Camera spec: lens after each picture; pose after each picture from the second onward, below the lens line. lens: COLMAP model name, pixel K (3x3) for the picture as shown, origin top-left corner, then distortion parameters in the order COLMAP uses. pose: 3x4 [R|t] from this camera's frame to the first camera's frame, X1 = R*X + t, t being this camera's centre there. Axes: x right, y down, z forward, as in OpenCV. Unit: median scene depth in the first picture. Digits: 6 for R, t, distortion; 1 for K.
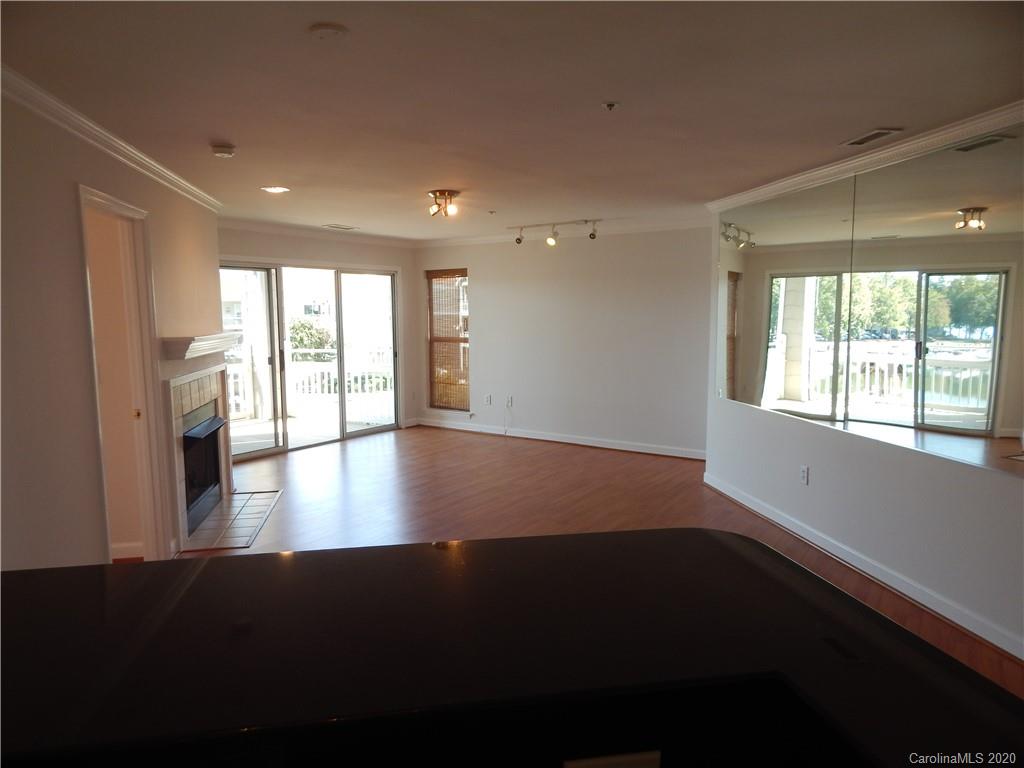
lens RADIAL K [[651.9, 0, 510.1], [0, 651.9, 381.6], [0, 0, 1]] dist [-0.022793, 0.000259]
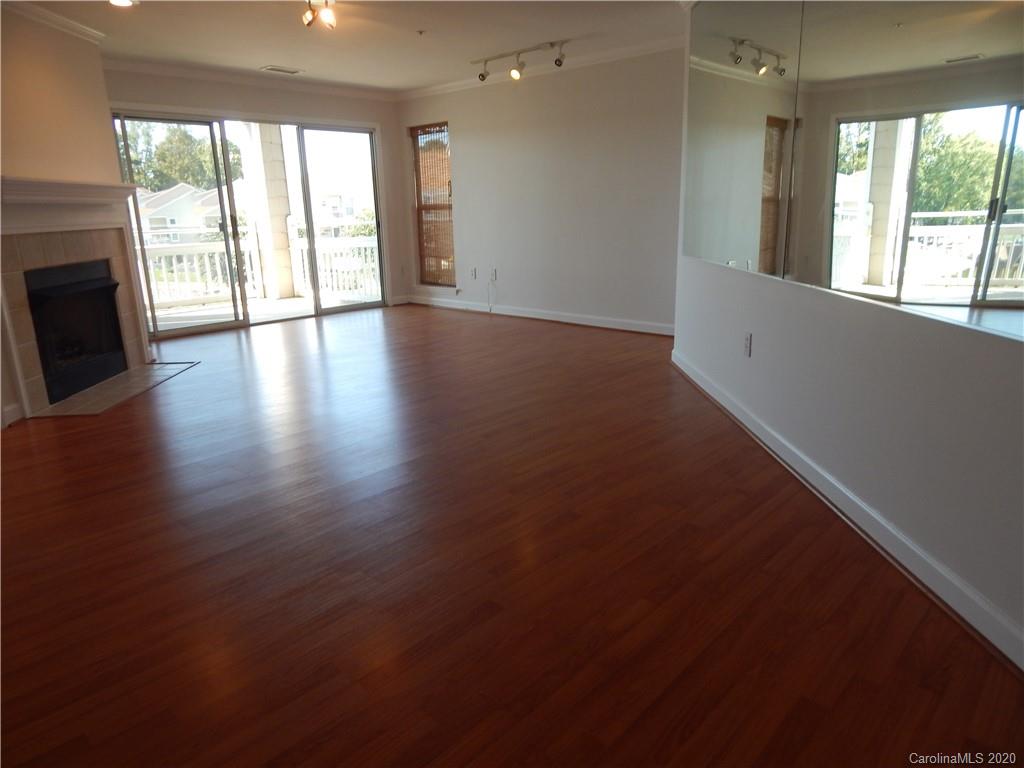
lens RADIAL K [[651.9, 0, 512.8], [0, 651.9, 390.4], [0, 0, 1]] dist [-0.022793, 0.000259]
pose [[0.987994, 0.025759, -0.152328, 0.162771], [0.000391, 0.985582, 0.169200, 0.035286], [0.154490, -0.167228, 0.973739, 0.105571]]
